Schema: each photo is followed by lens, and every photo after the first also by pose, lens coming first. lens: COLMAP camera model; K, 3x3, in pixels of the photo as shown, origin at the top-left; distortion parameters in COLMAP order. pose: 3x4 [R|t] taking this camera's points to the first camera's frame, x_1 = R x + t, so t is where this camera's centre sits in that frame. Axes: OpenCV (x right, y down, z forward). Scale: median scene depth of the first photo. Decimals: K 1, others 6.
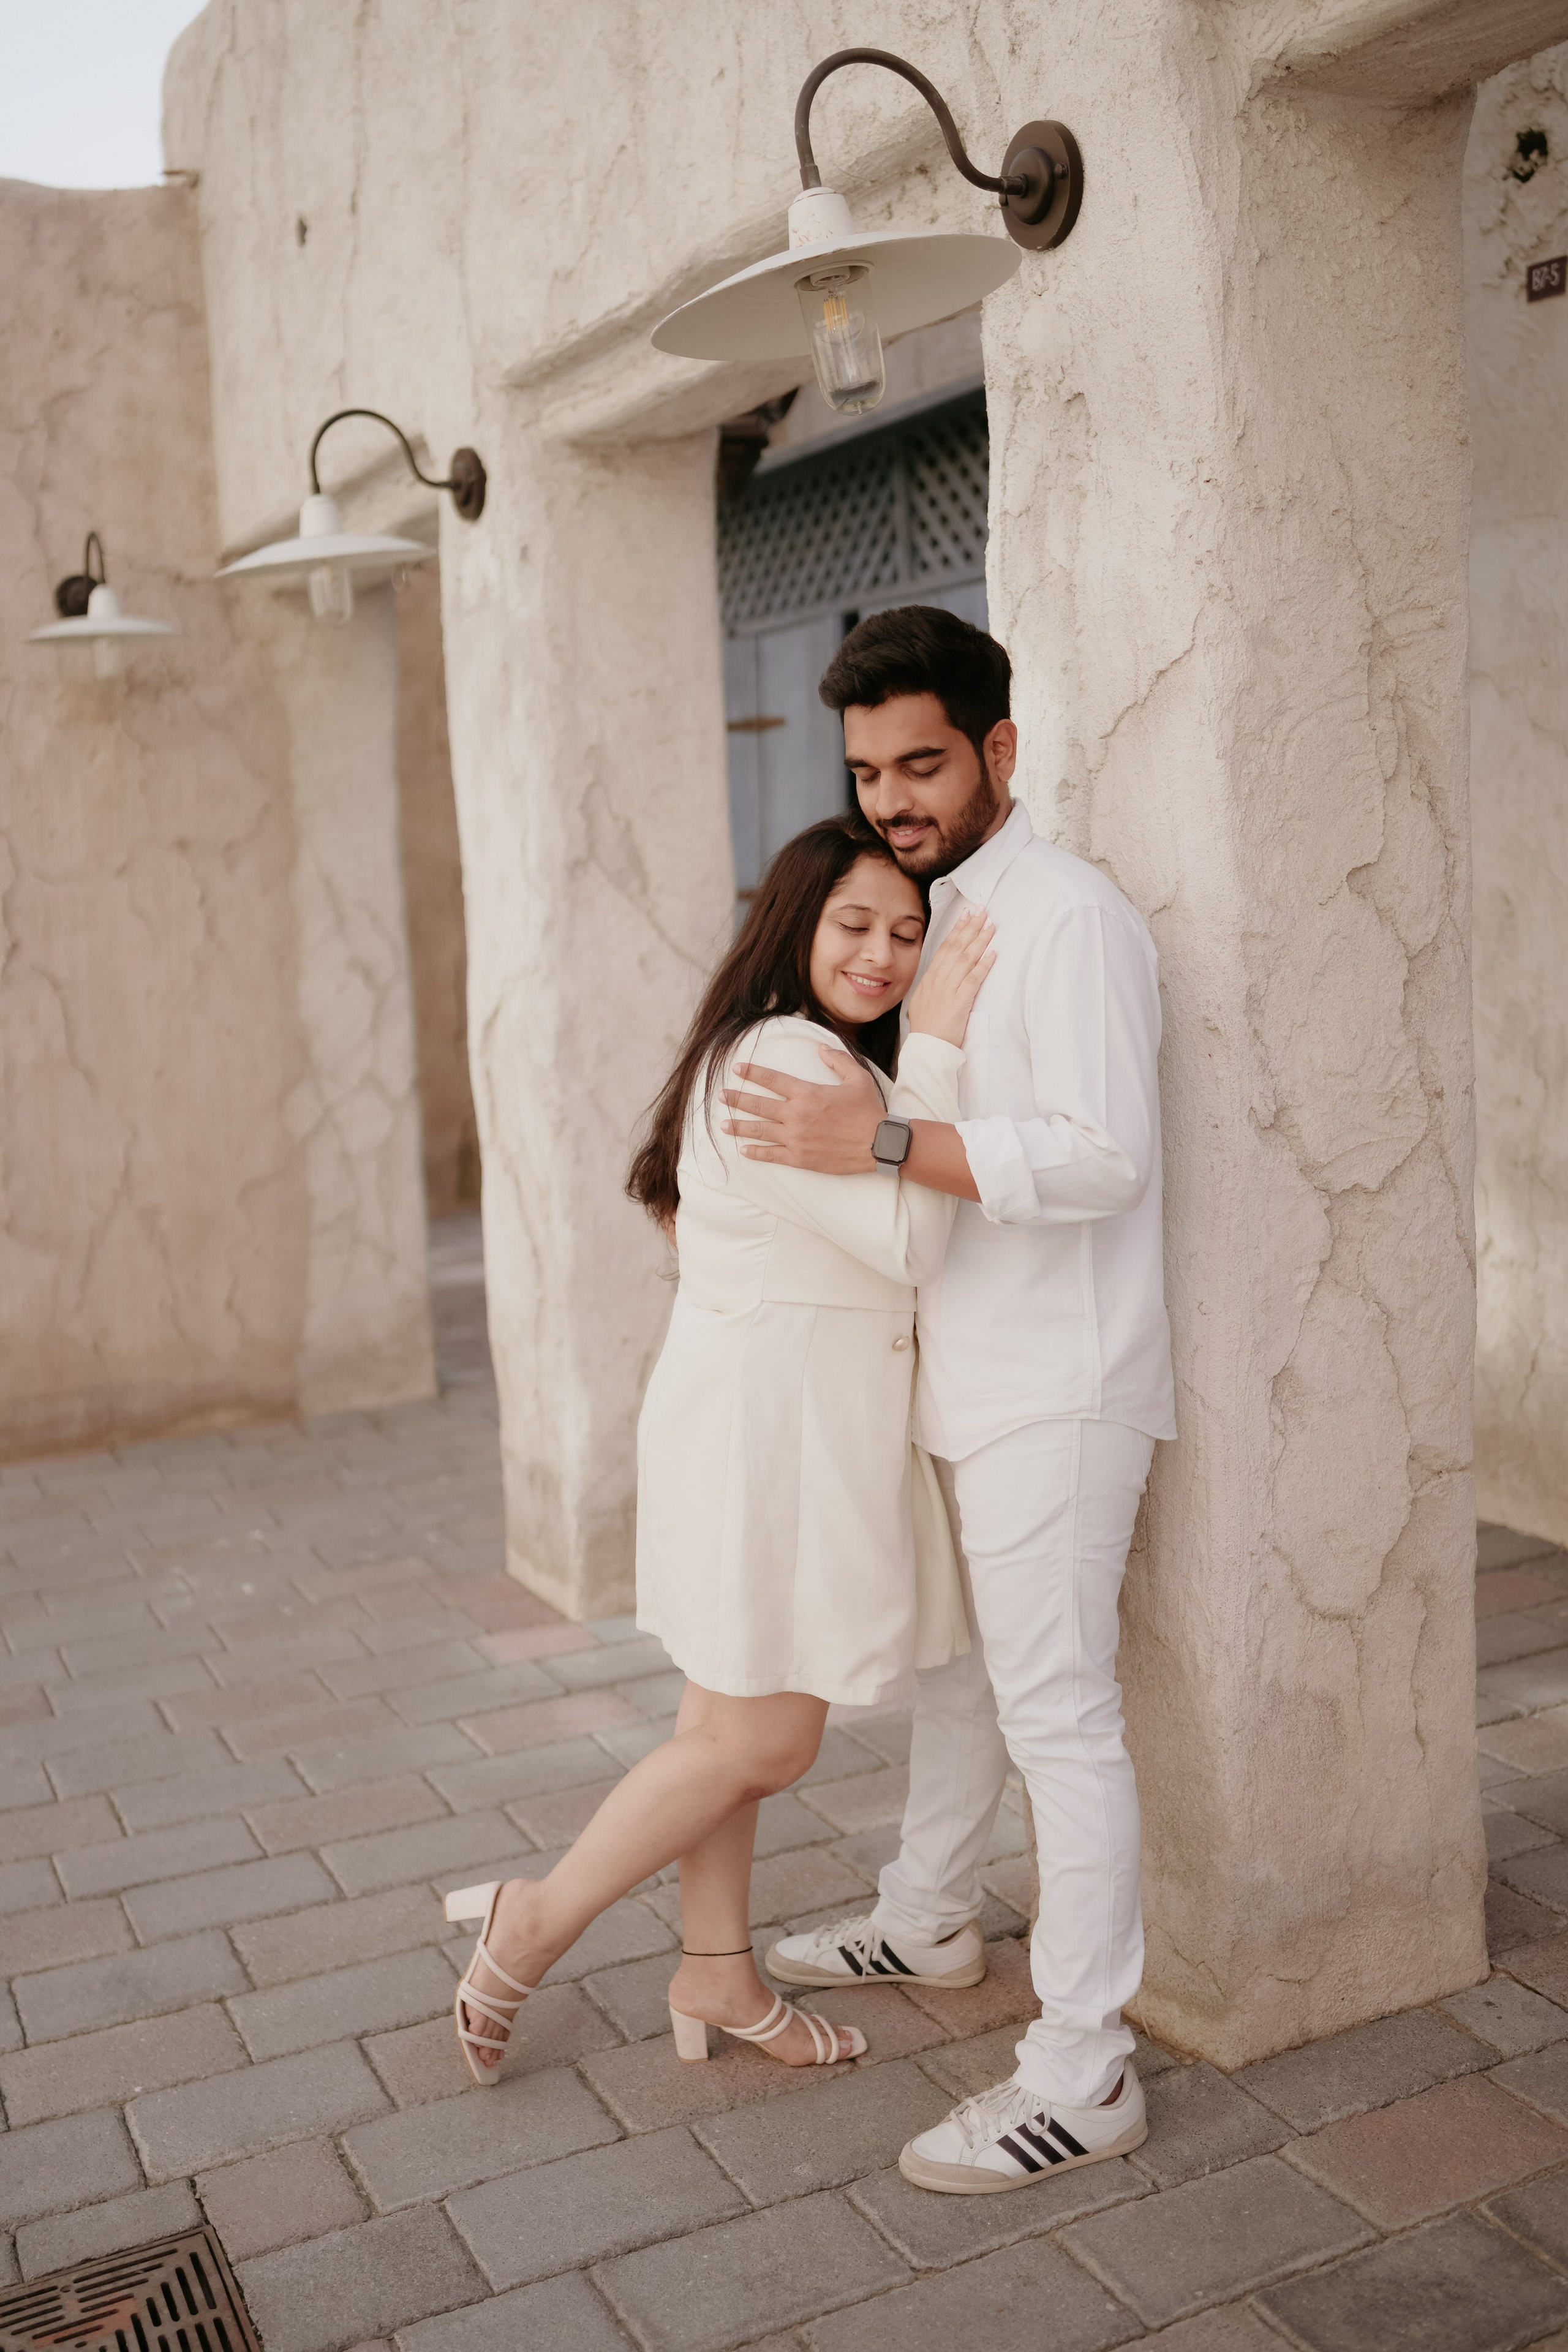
lens RADIAL K [[2259.8, 0, 783.9], [0, 2259.8, 1167.6], [0, 0, 1]] dist [-0.068497, 0.000000]
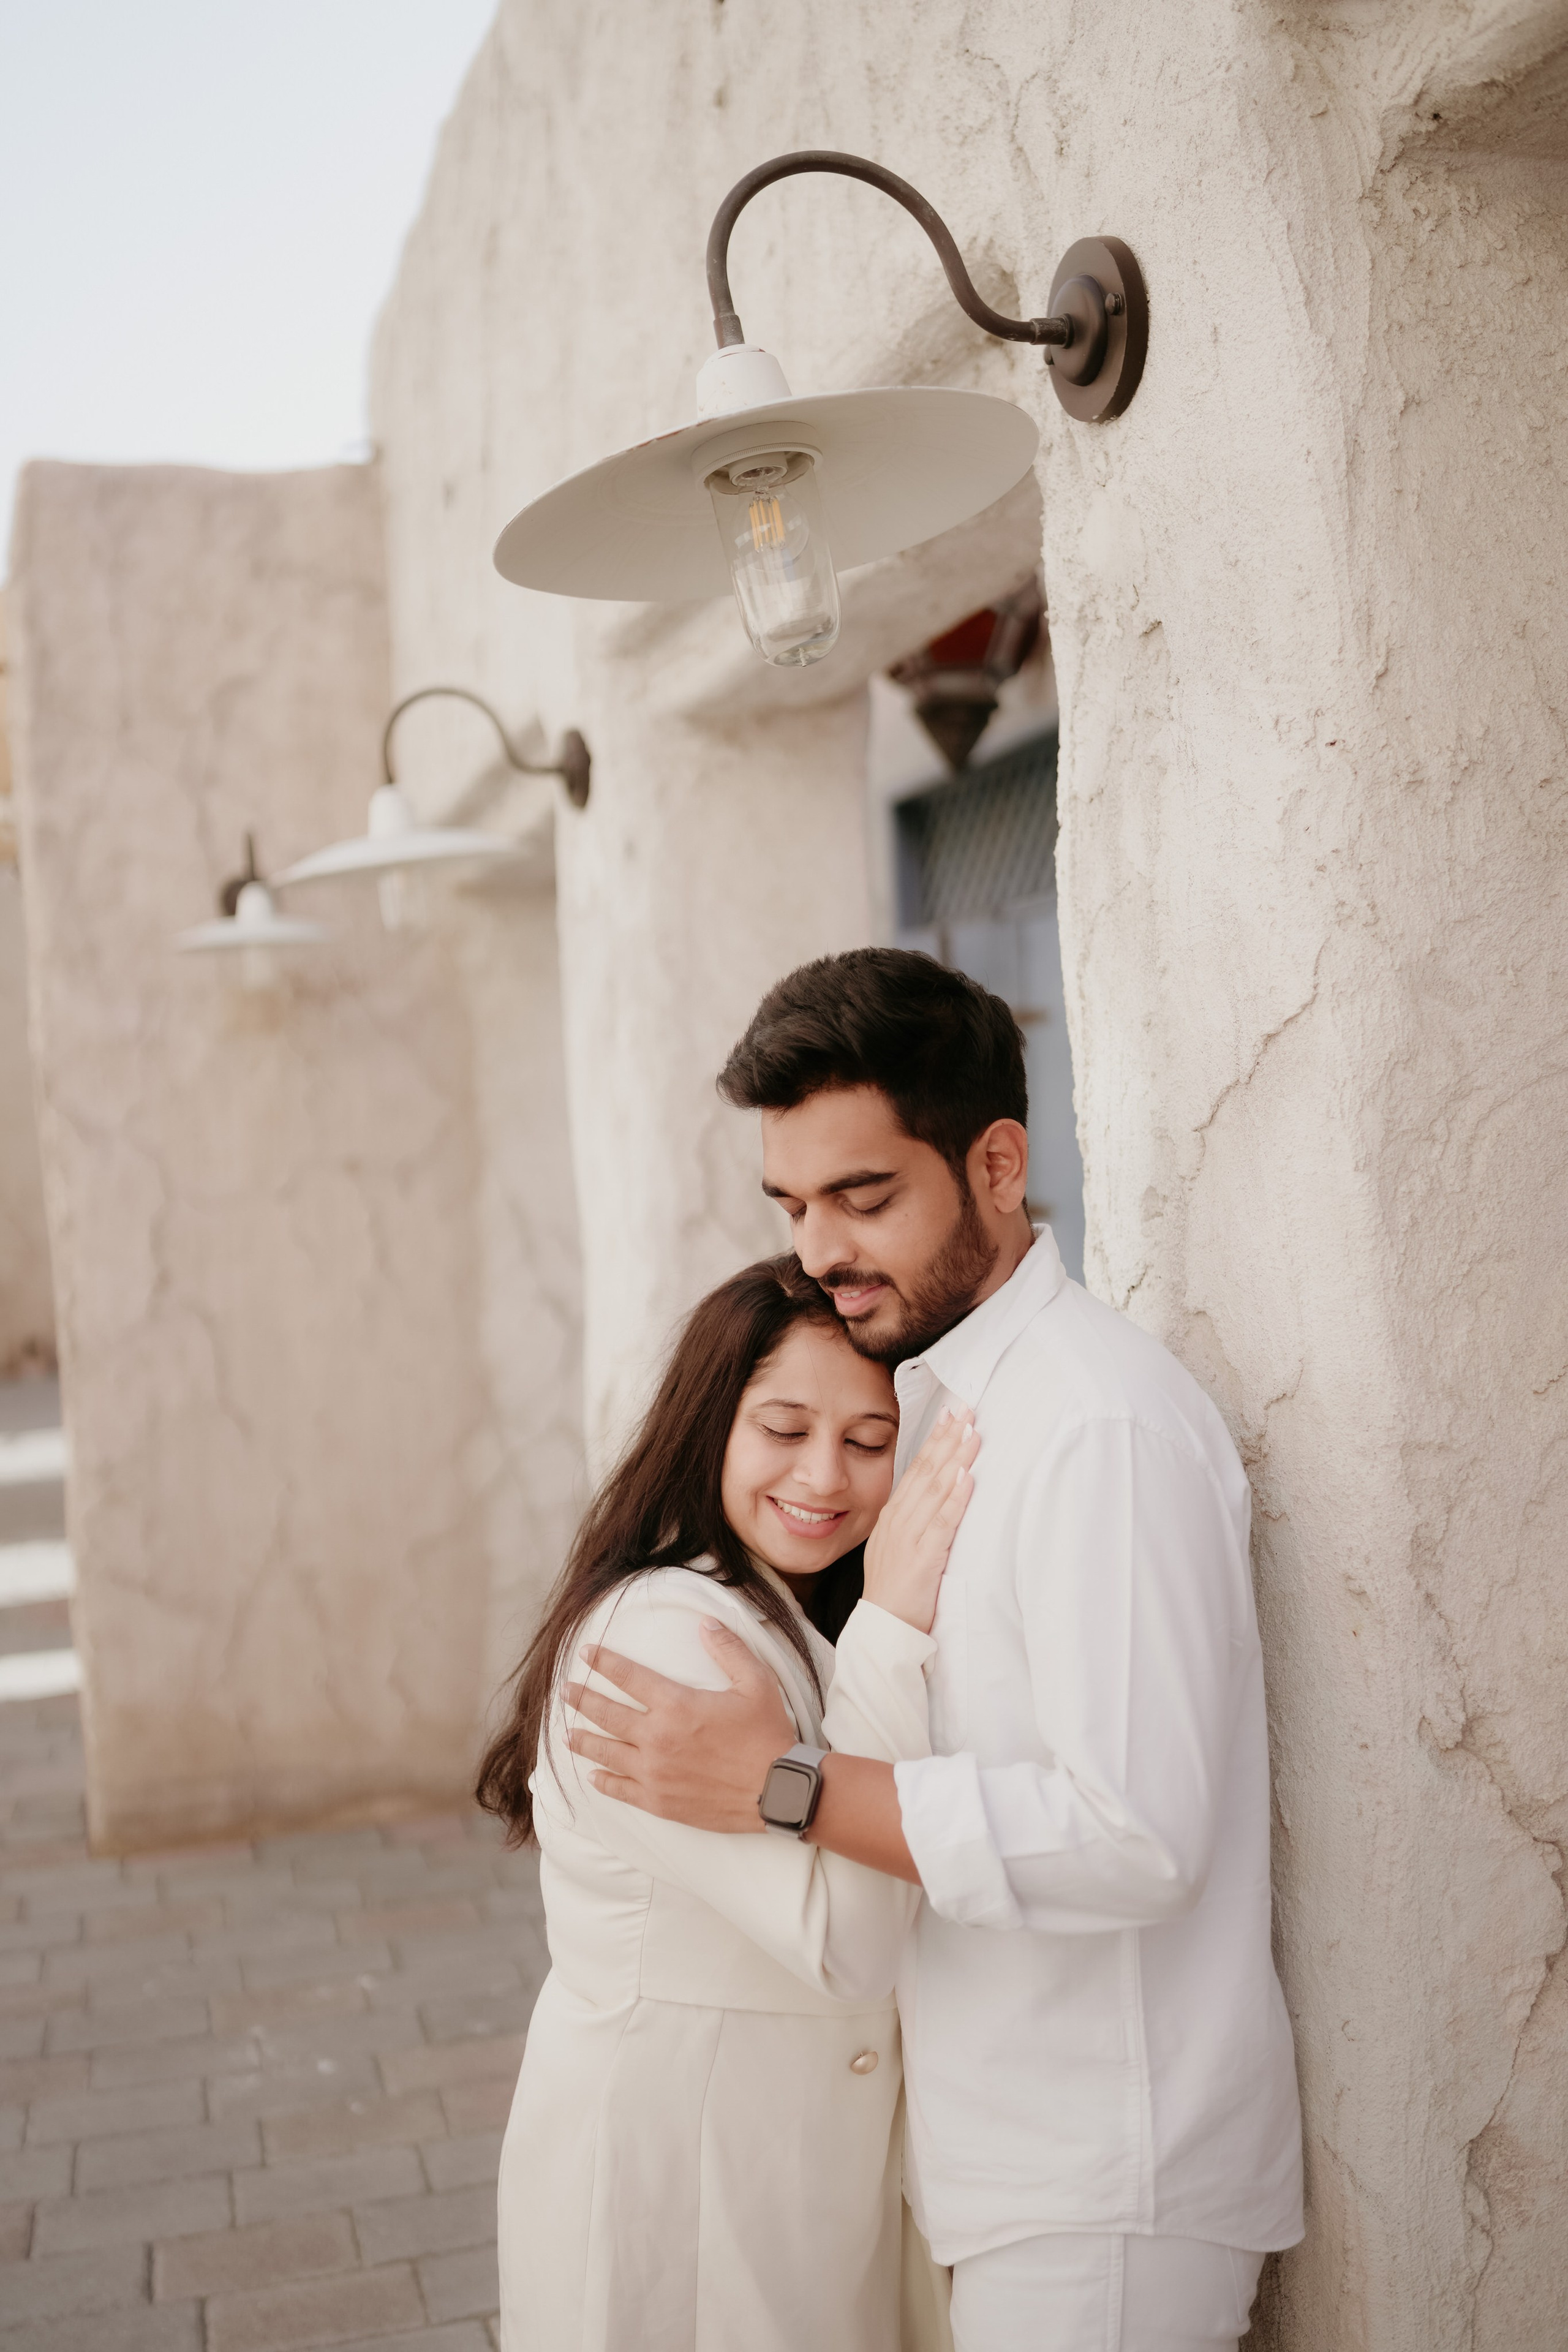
lens RADIAL K [[2259.8, 0, 762.3], [0, 2259.8, 1169.6], [0, 0, 1]] dist [-0.068497, 0.000000]
pose [[0.983285, -0.003296, -0.182043, 0.134879], [-0.017064, 0.993767, -0.110161, -0.102750], [0.181271, 0.111426, 0.977100, 0.327113]]
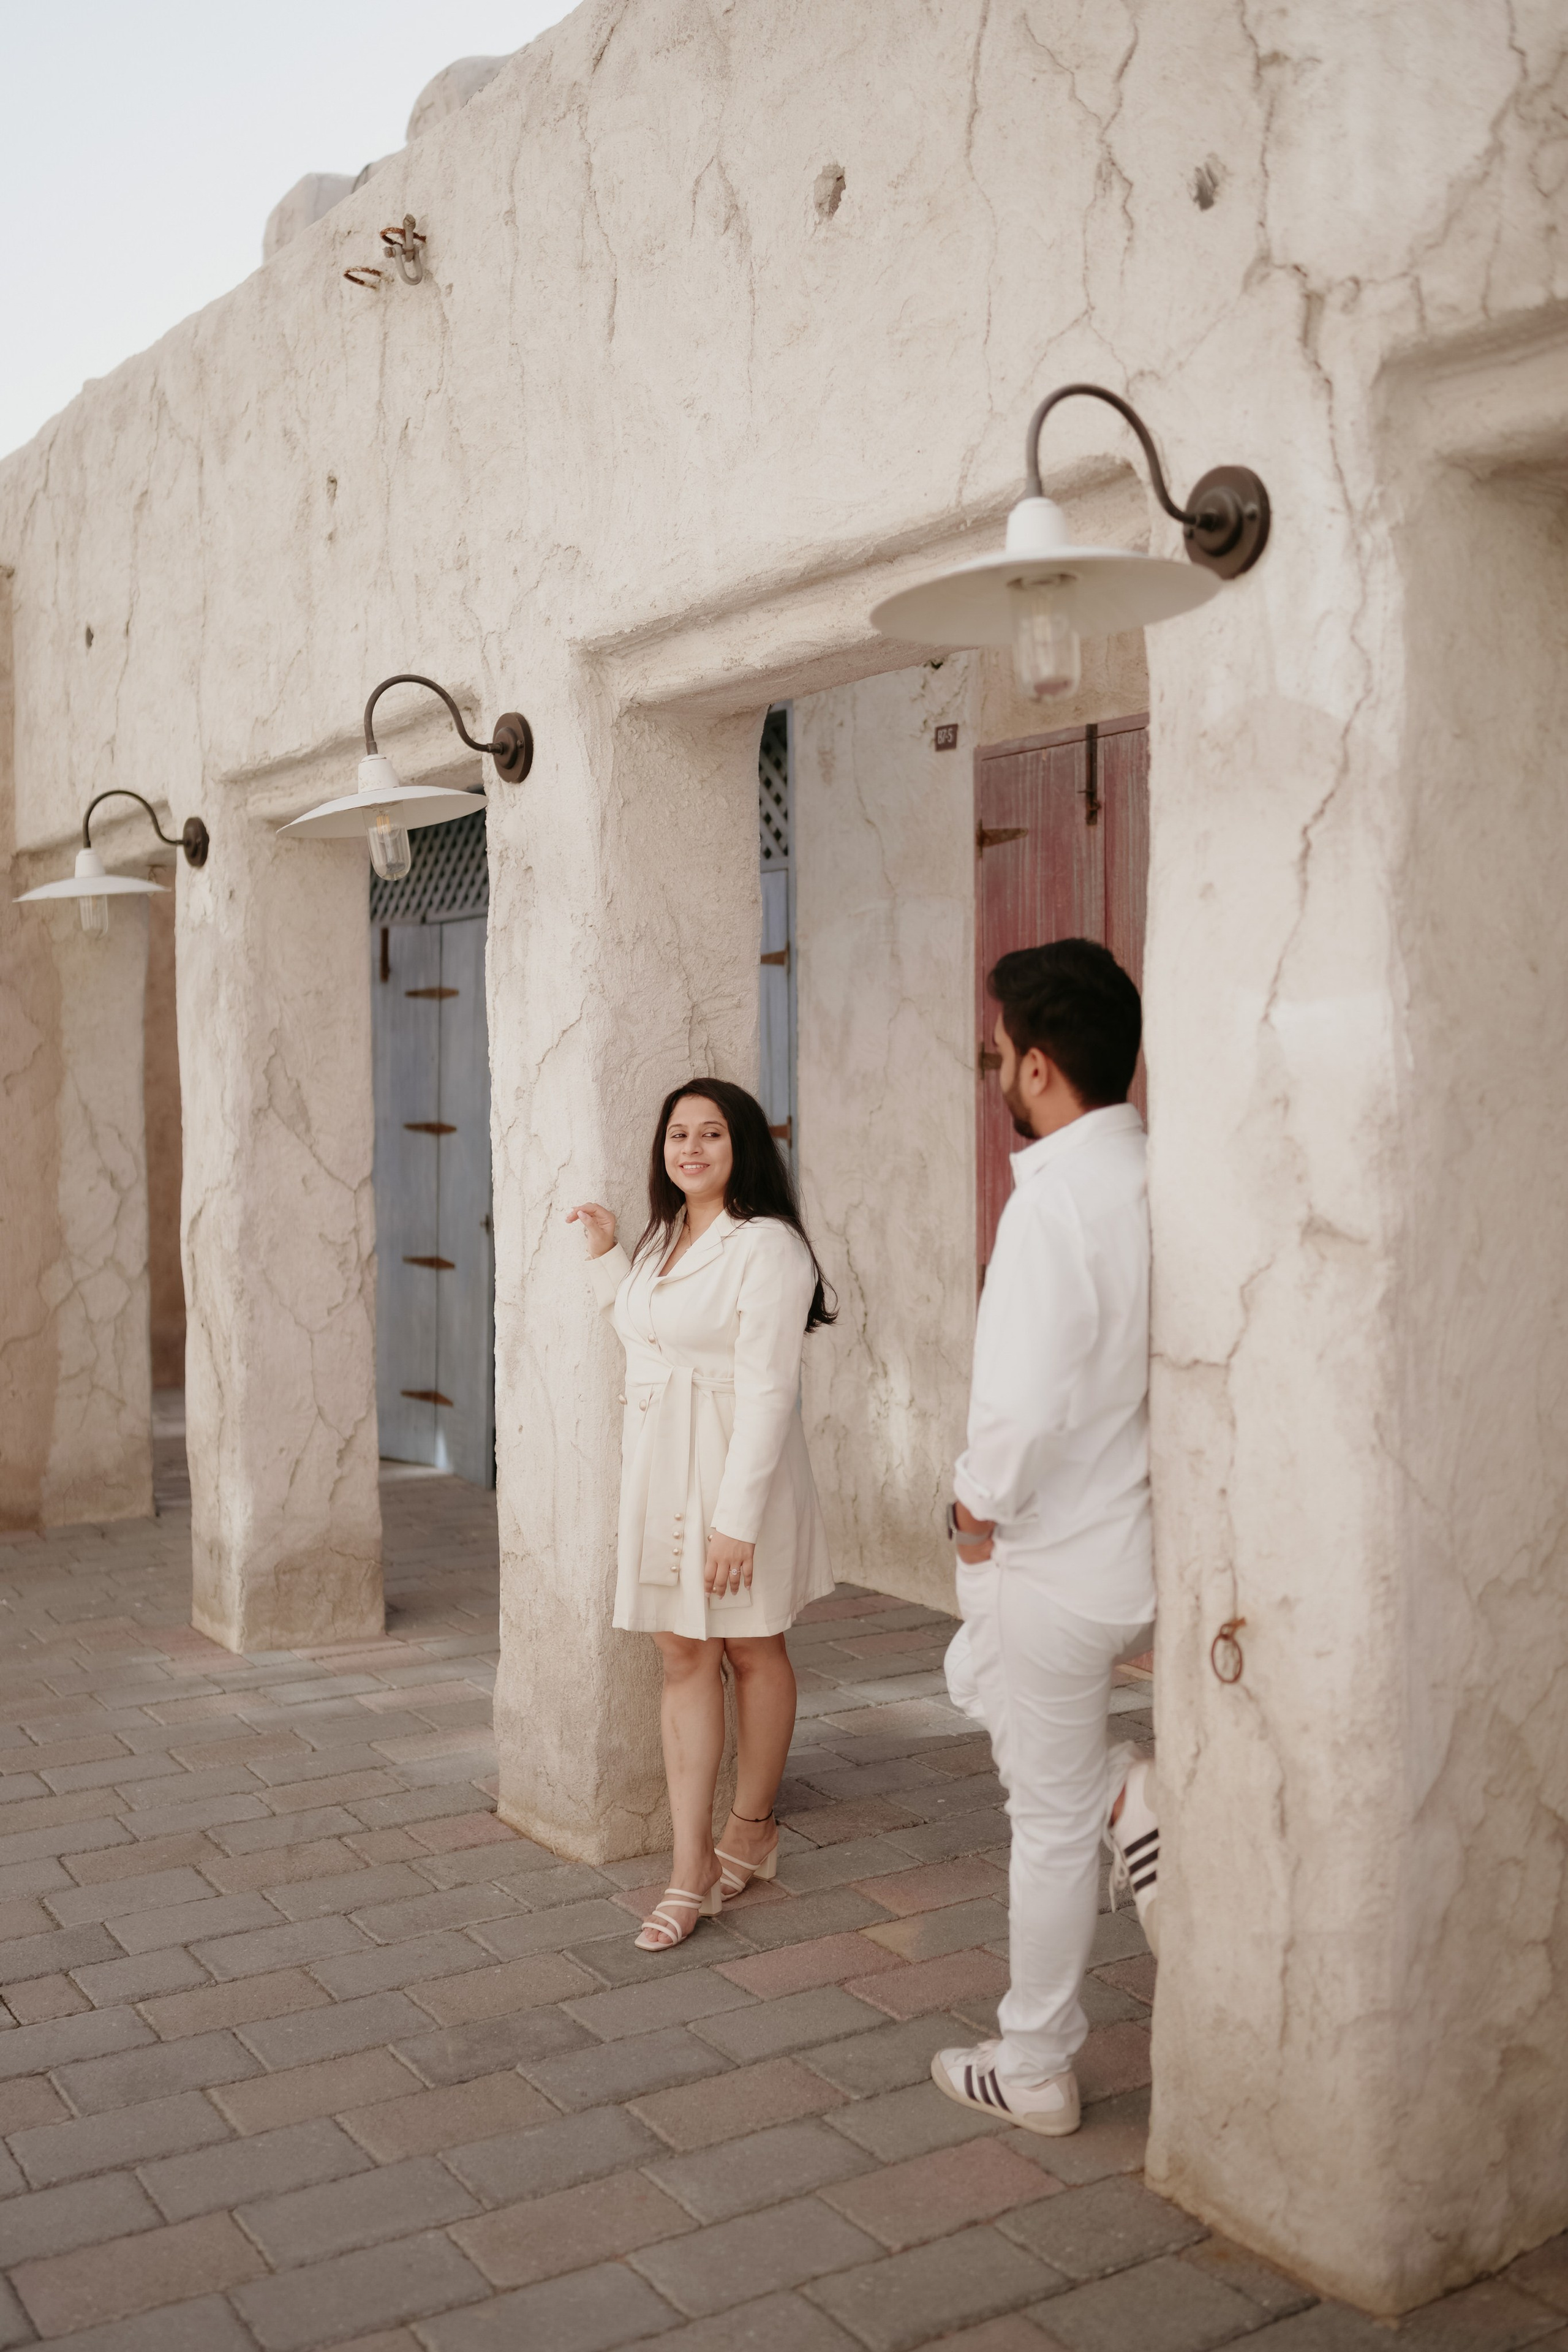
lens RADIAL K [[2259.8, 0, 778.6], [0, 2259.8, 1168.7], [0, 0, 1]] dist [-0.068497, 0.000000]
pose [[0.994604, 0.035263, 0.097571, 0.157367], [-0.025891, 0.995073, -0.095702, 0.048376], [-0.100465, 0.092660, 0.990616, -0.714171]]
